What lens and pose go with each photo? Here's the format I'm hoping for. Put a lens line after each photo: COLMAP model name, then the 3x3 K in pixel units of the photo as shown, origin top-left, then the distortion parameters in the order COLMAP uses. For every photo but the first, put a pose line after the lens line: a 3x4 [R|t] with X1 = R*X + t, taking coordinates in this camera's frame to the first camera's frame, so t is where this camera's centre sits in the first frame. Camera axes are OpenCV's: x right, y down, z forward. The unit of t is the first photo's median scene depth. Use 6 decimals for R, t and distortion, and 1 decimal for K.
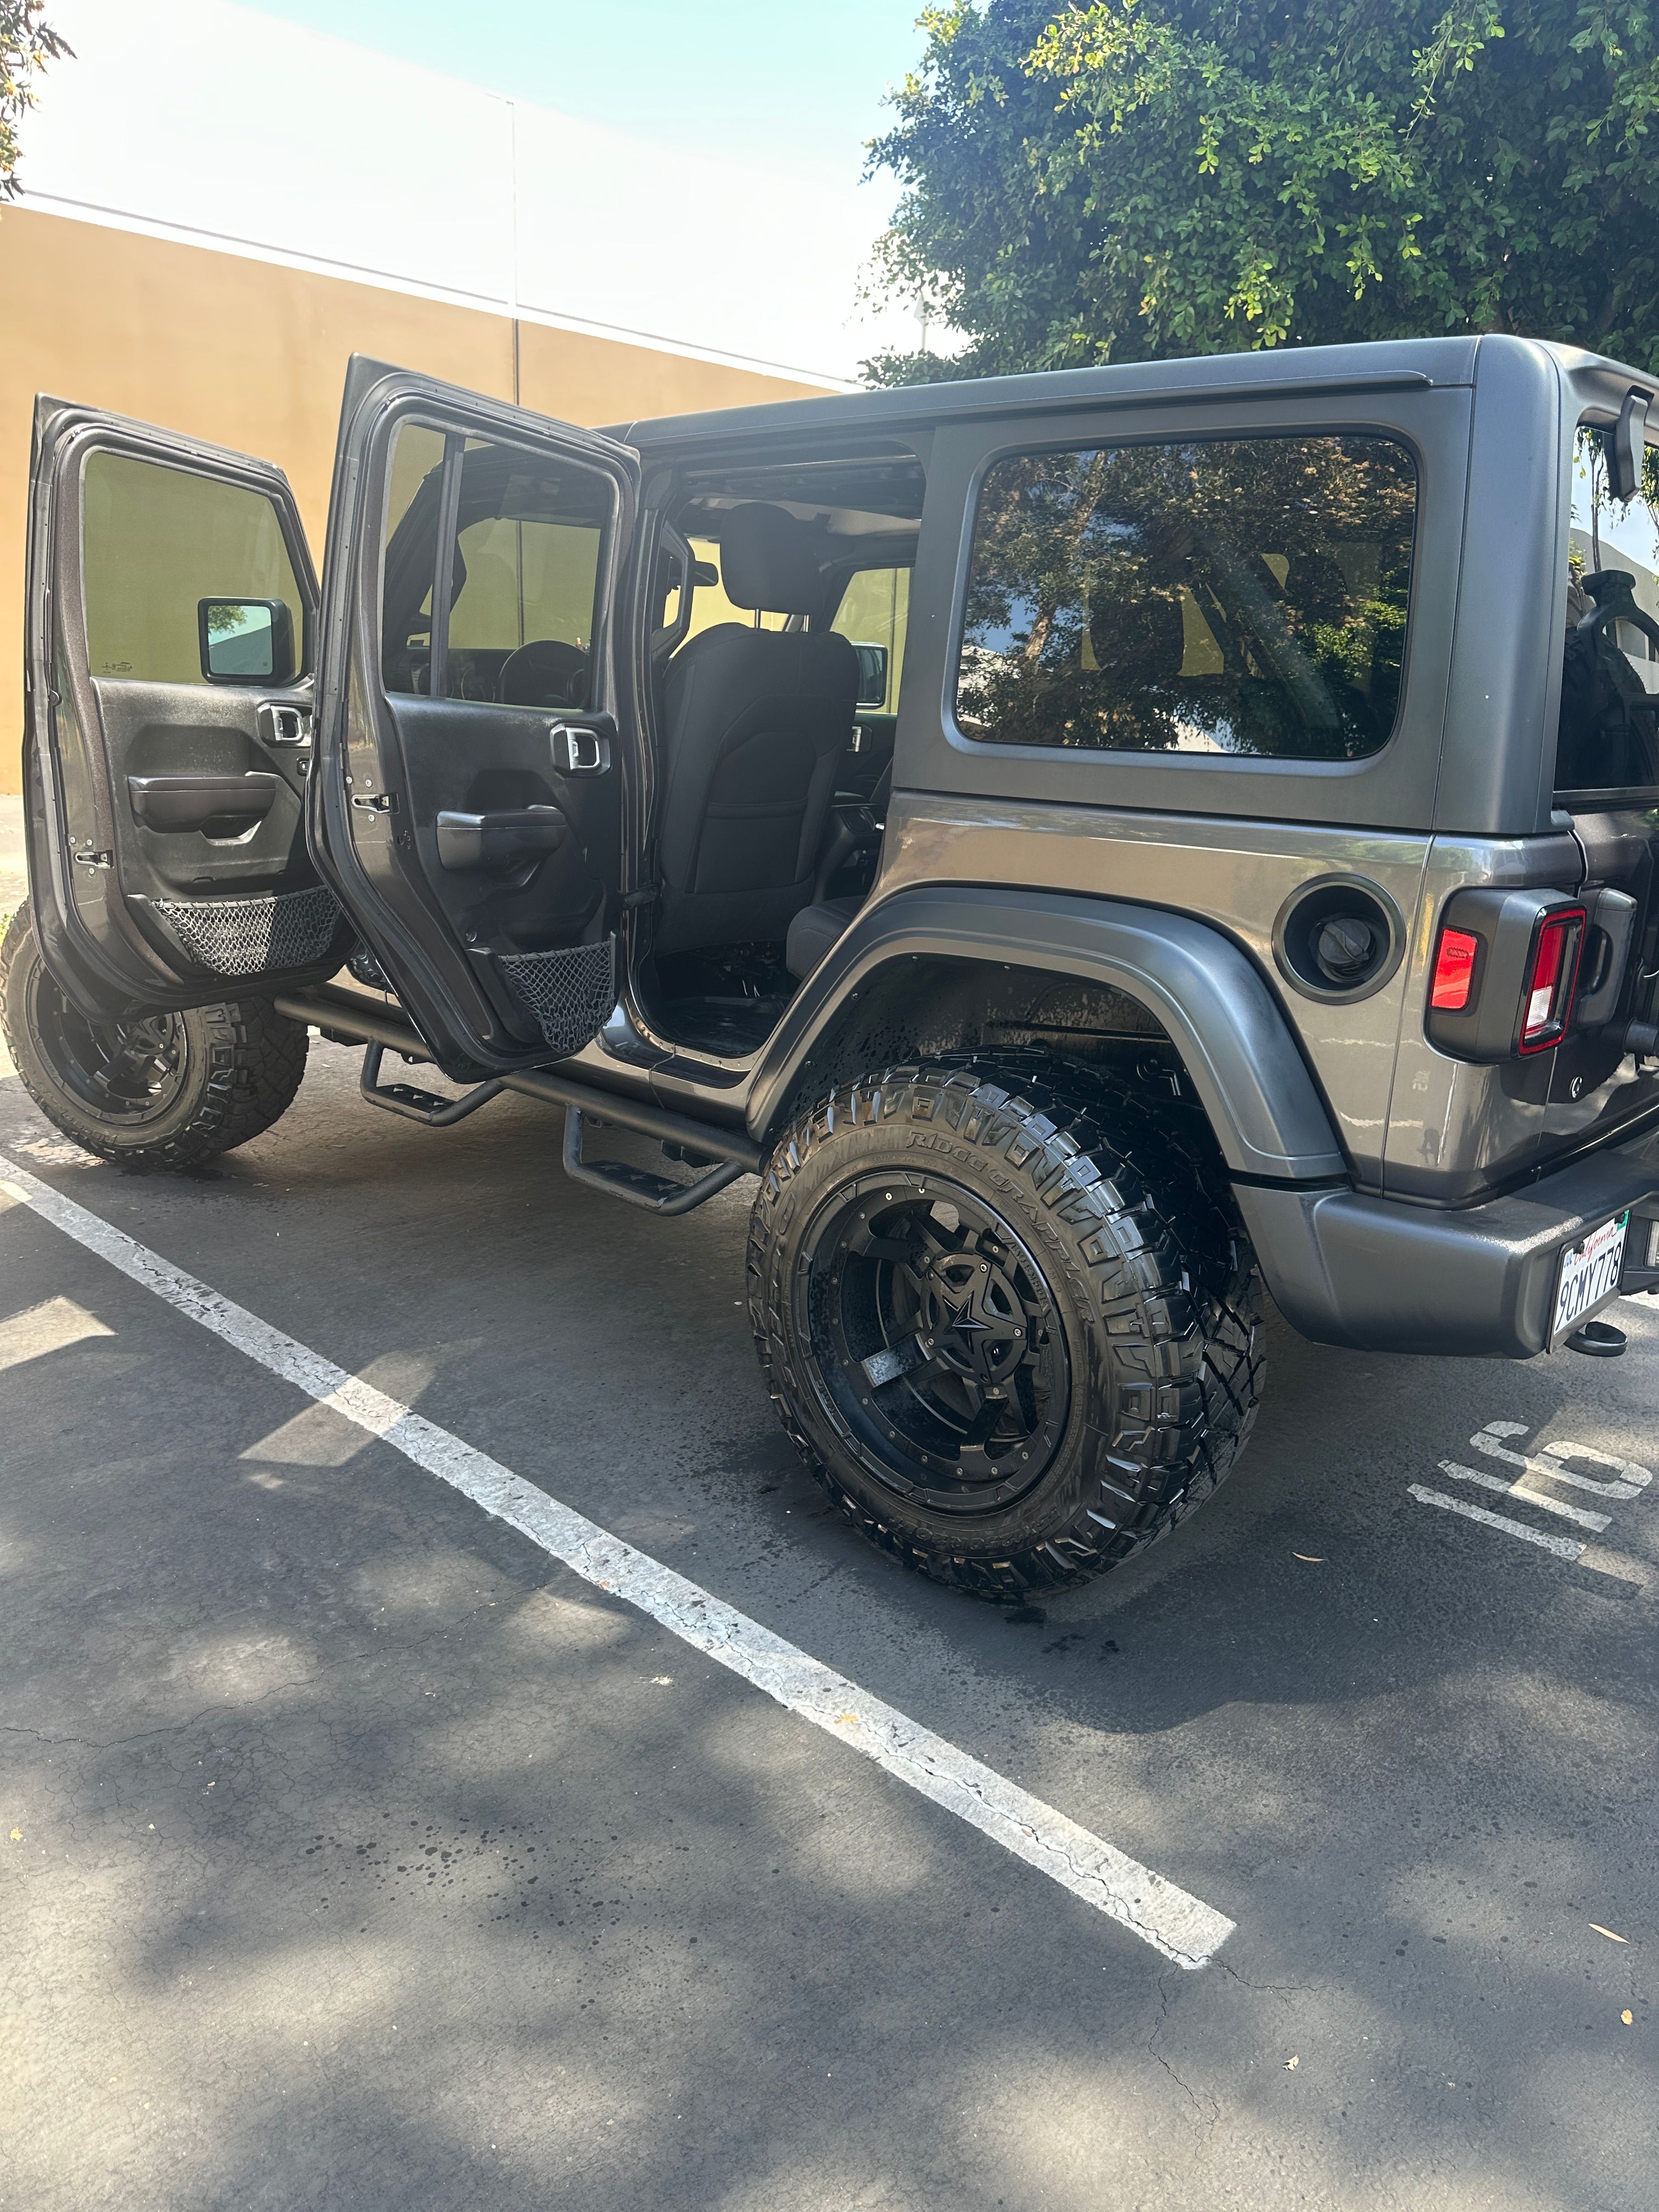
lens RADIAL K [[1561.7, 0, 798.2], [0, 1561.7, 1098.6], [0, 0, 1]] dist [0.036401, -0.035513]
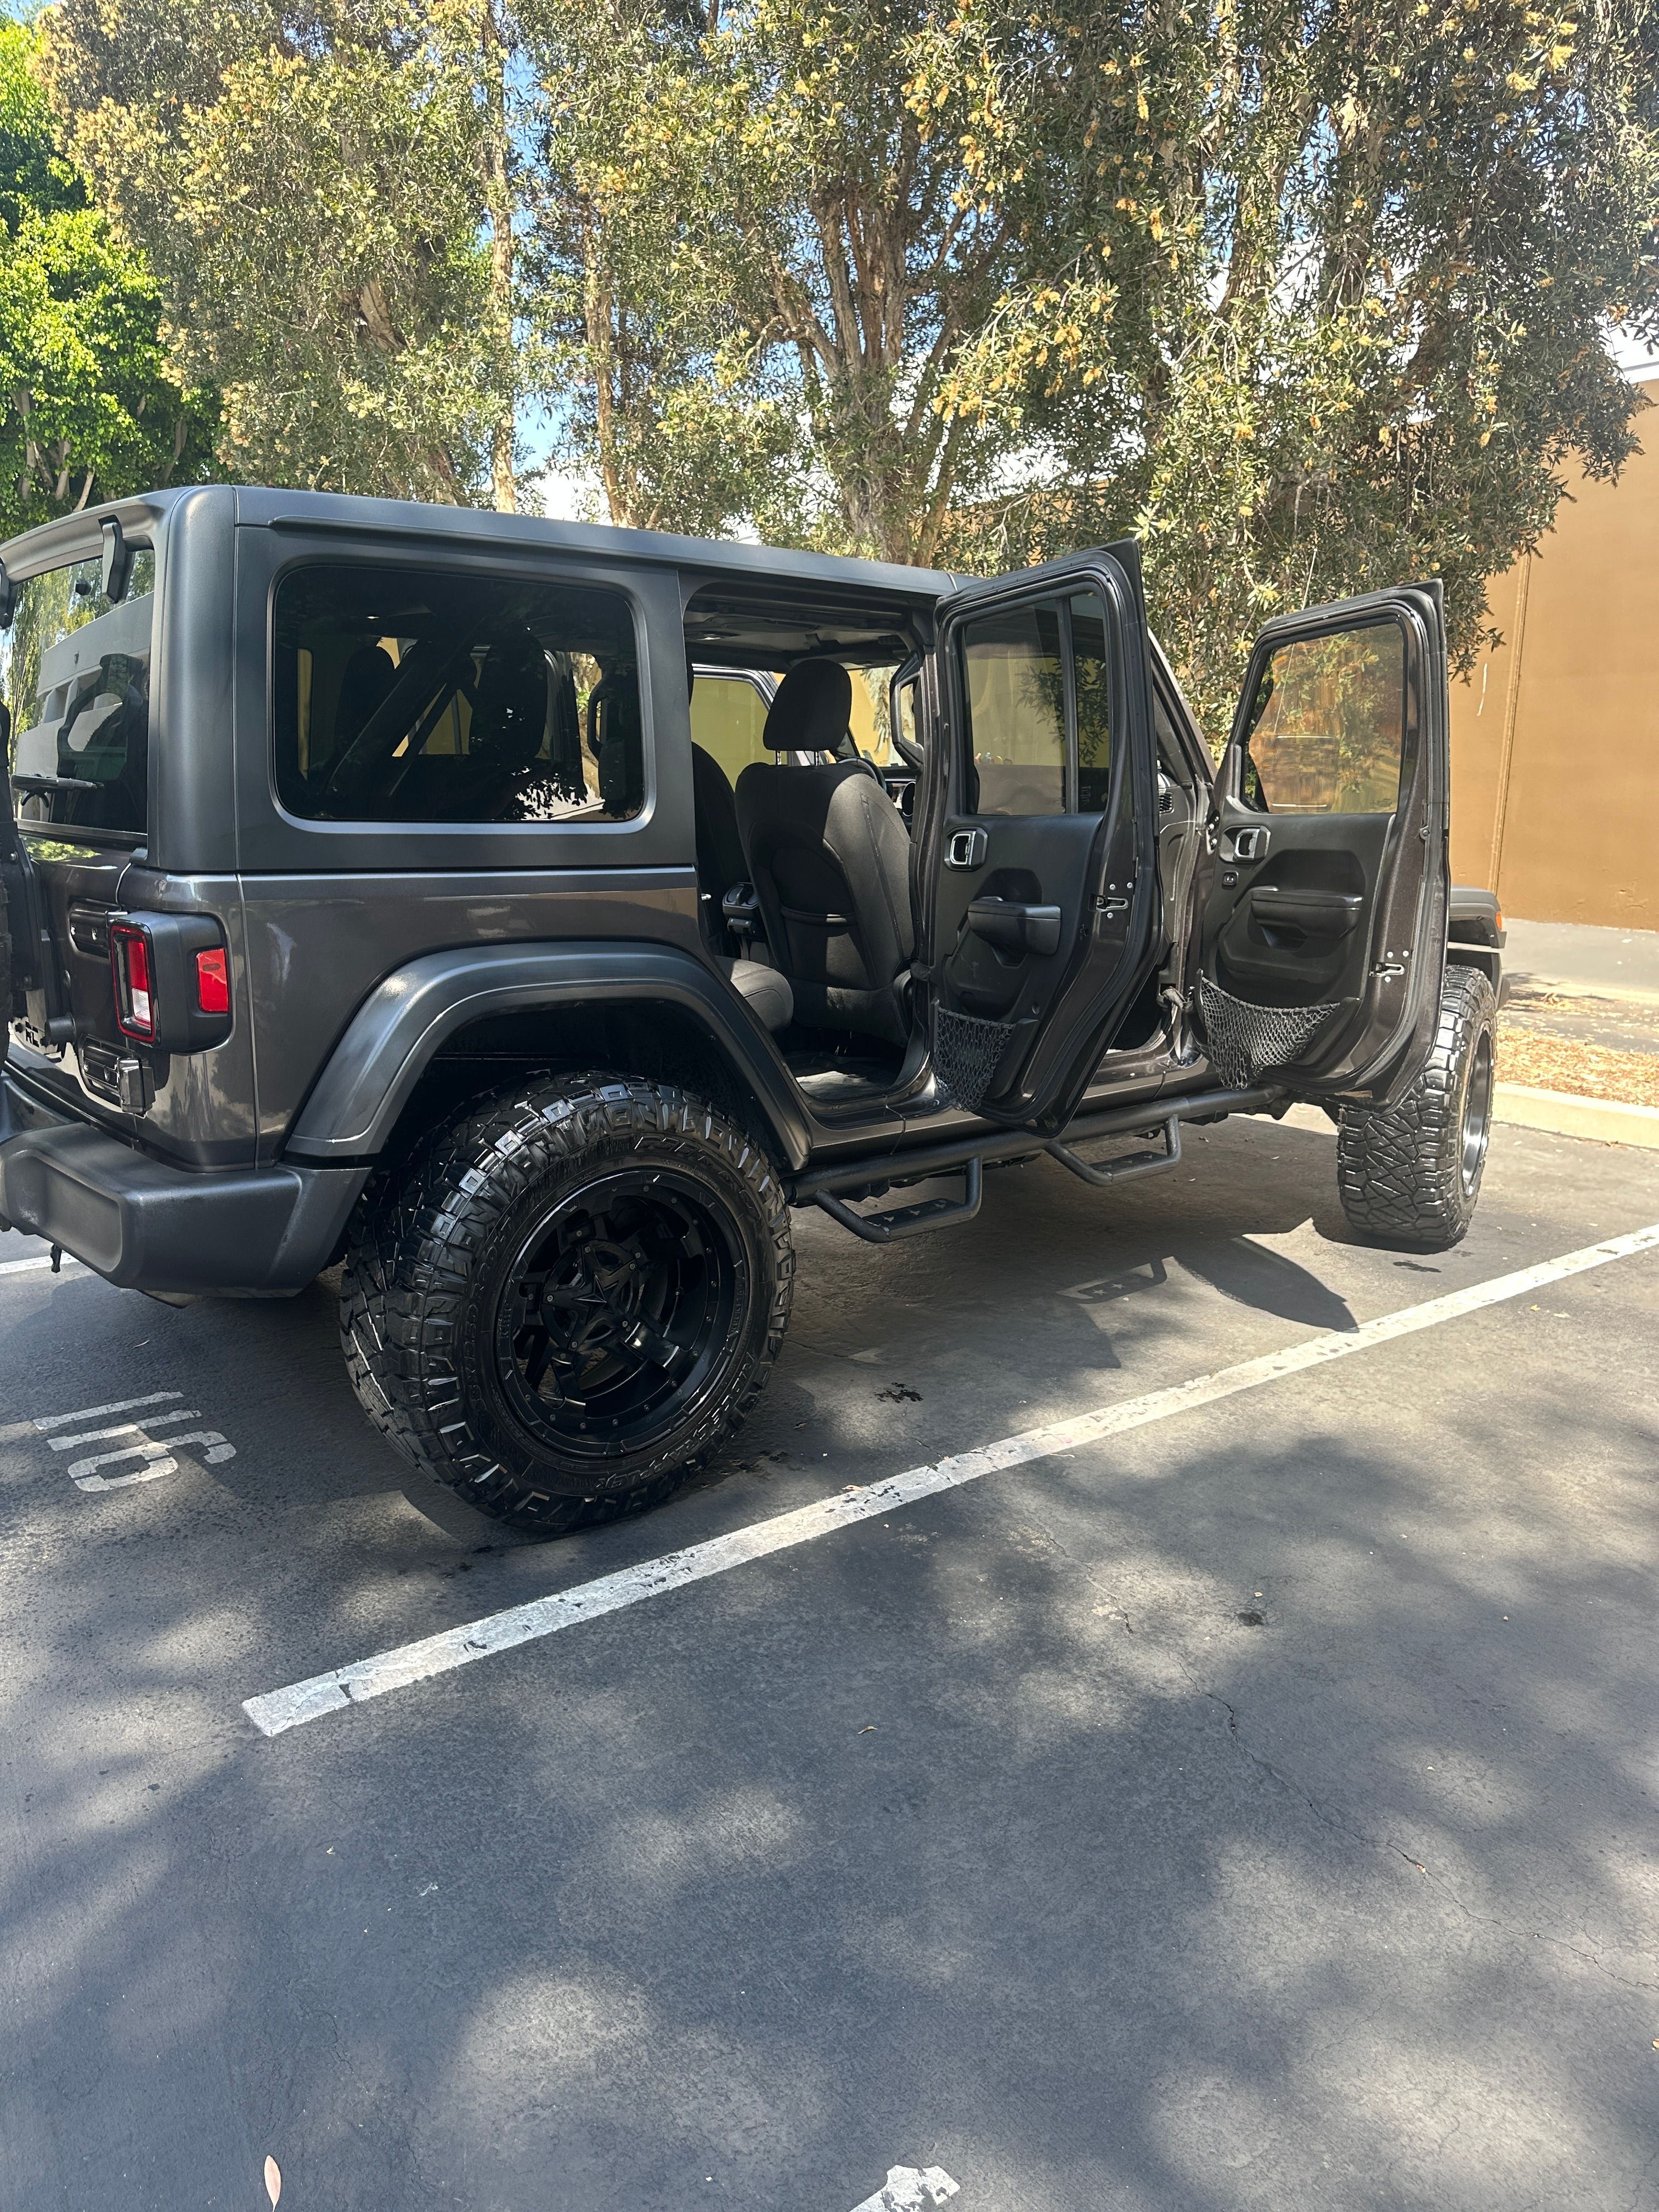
lens RADIAL K [[1561.7, 0, 825.0], [0, 1561.7, 1111.9], [0, 0, 1]] dist [0.036401, -0.035513]
pose [[-0.137842, 0.169424, -0.975856, 1.199417], [-0.276855, 0.939397, 0.202201, -0.283178], [0.950974, 0.298043, -0.082582, 1.223073]]
